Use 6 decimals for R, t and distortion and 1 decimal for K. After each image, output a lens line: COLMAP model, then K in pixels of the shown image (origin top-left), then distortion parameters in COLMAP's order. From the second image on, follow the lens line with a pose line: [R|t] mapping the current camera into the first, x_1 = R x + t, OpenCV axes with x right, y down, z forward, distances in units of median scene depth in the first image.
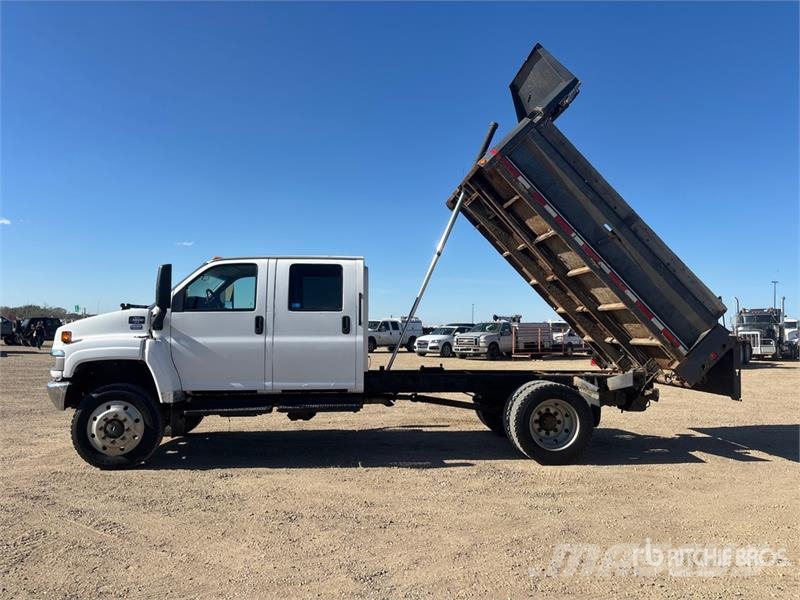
lens RADIAL K [[602.1, 0, 401.5], [0, 602.1, 292.2], [0, 0, 1]] dist [0.042330, -0.039494]
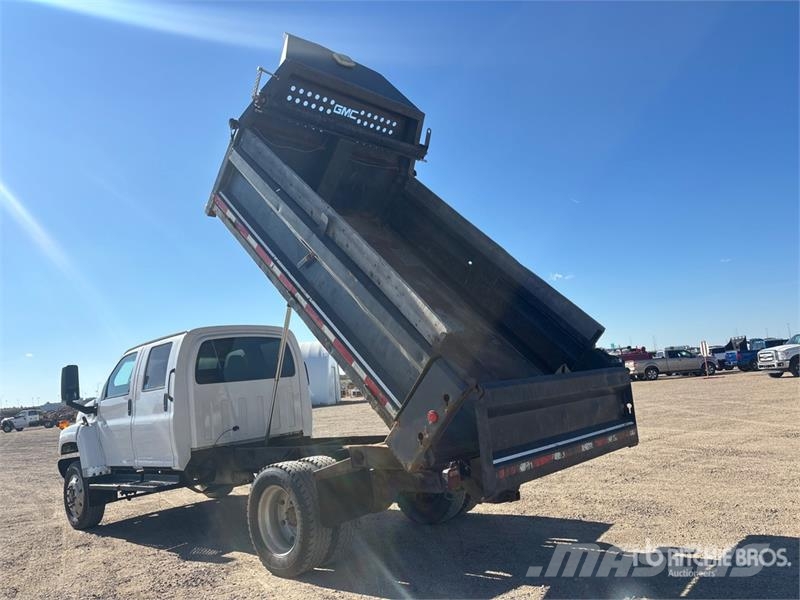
lens RADIAL K [[602.1, 0, 402.0], [0, 602.1, 298.2], [0, 0, 1]] dist [0.042330, -0.039494]
pose [[0.663176, -0.181605, -0.726097, 0.927628], [0.152651, 0.982544, -0.106323, 0.051399], [0.732732, -0.040329, 0.679322, 0.602240]]
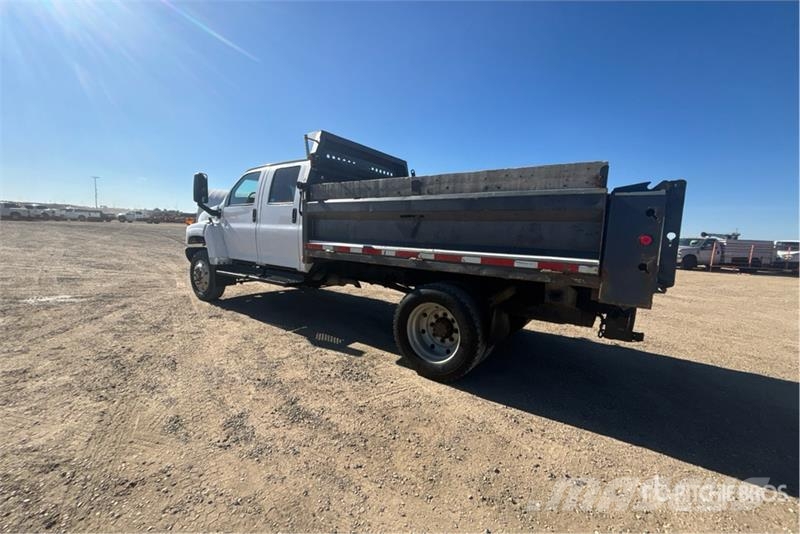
lens RADIAL K [[322.3, 0, 402.3], [0, 322.3, 264.4], [0, 0, 1]] dist [-0.000609, -0.001155]
pose [[0.770002, 0.090328, -0.631616, 0.488892], [-0.001575, 0.990194, 0.139689, 0.060368], [0.638040, -0.106566, 0.762593, 0.628258]]
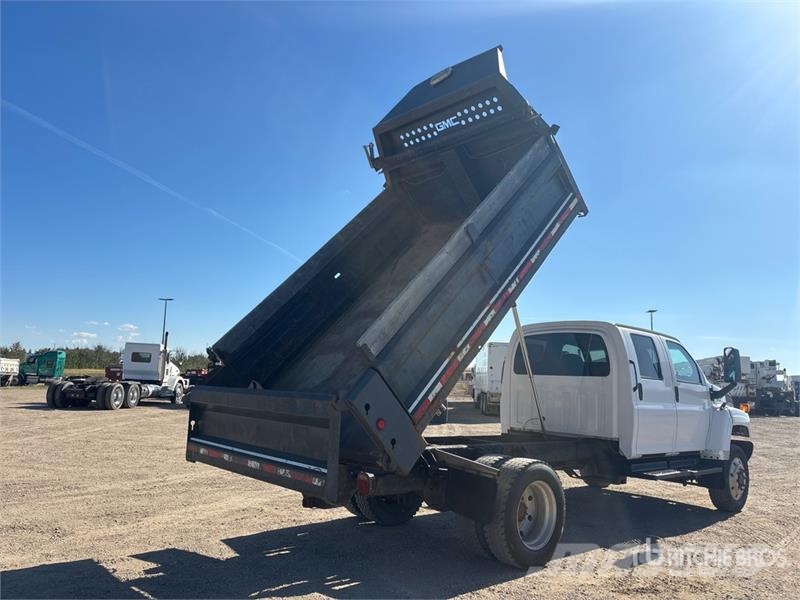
lens RADIAL K [[602.1, 0, 399.8], [0, 602.1, 294.0], [0, 0, 1]] dist [0.042330, -0.039494]
pose [[-0.797943, -0.133851, -0.587683, 0.858982], [-0.020515, 0.980496, -0.195463, 0.100496], [0.602384, -0.143912, -0.785126, 1.571391]]
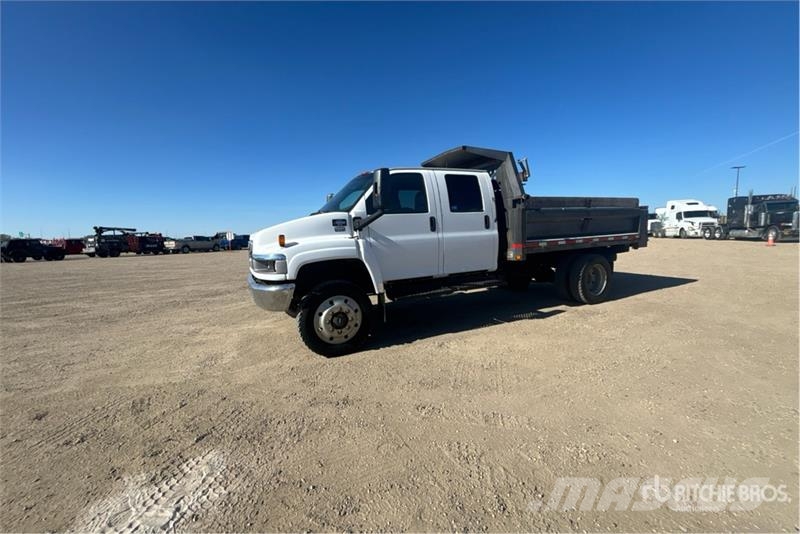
lens RADIAL K [[322.3, 0, 398.8], [0, 322.3, 263.0], [0, 0, 1]] dist [-0.000609, -0.001155]
pose [[0.930100, -0.077368, 0.359066, -0.532267], [0.023419, 0.988067, 0.152236, 0.030635], [-0.366559, -0.133186, 0.920813, 0.398411]]
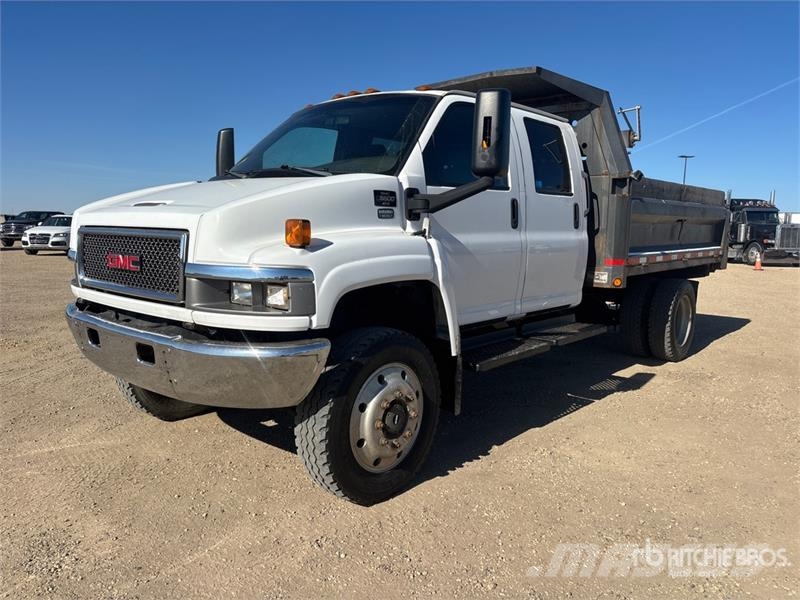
lens RADIAL K [[602.1, 0, 404.1], [0, 602.1, 296.1], [0, 0, 1]] dist [0.042330, -0.039494]
pose [[0.717362, -0.074999, 0.692652, -0.739504], [-0.053615, 0.985298, 0.162215, 0.042339], [-0.694635, -0.153503, 0.702794, 0.614746]]
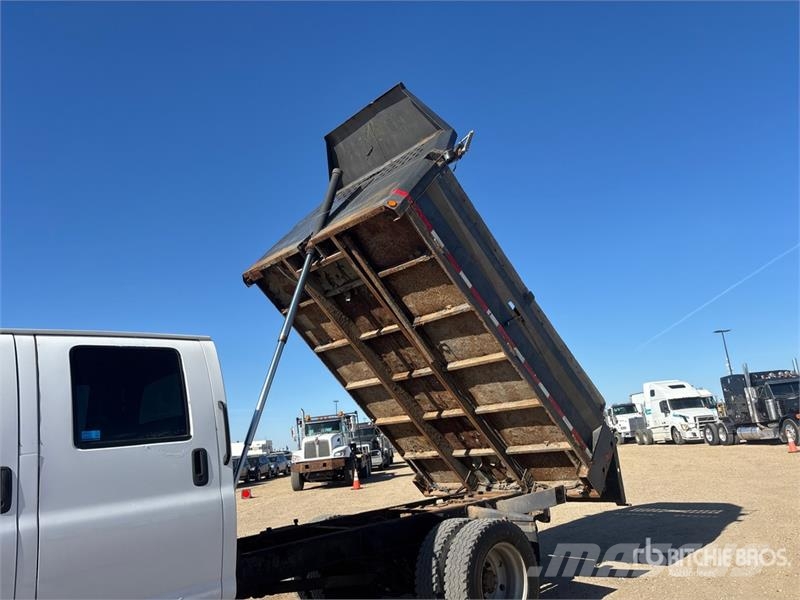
lens RADIAL K [[602.1, 0, 401.5], [0, 602.1, 285.7], [0, 0, 1]] dist [0.042330, -0.039494]
pose [[0.776869, 0.075542, 0.625115, -0.287174], [0.062443, 0.978641, -0.195865, 0.016164], [-0.626559, 0.191195, 0.755558, 0.478126]]
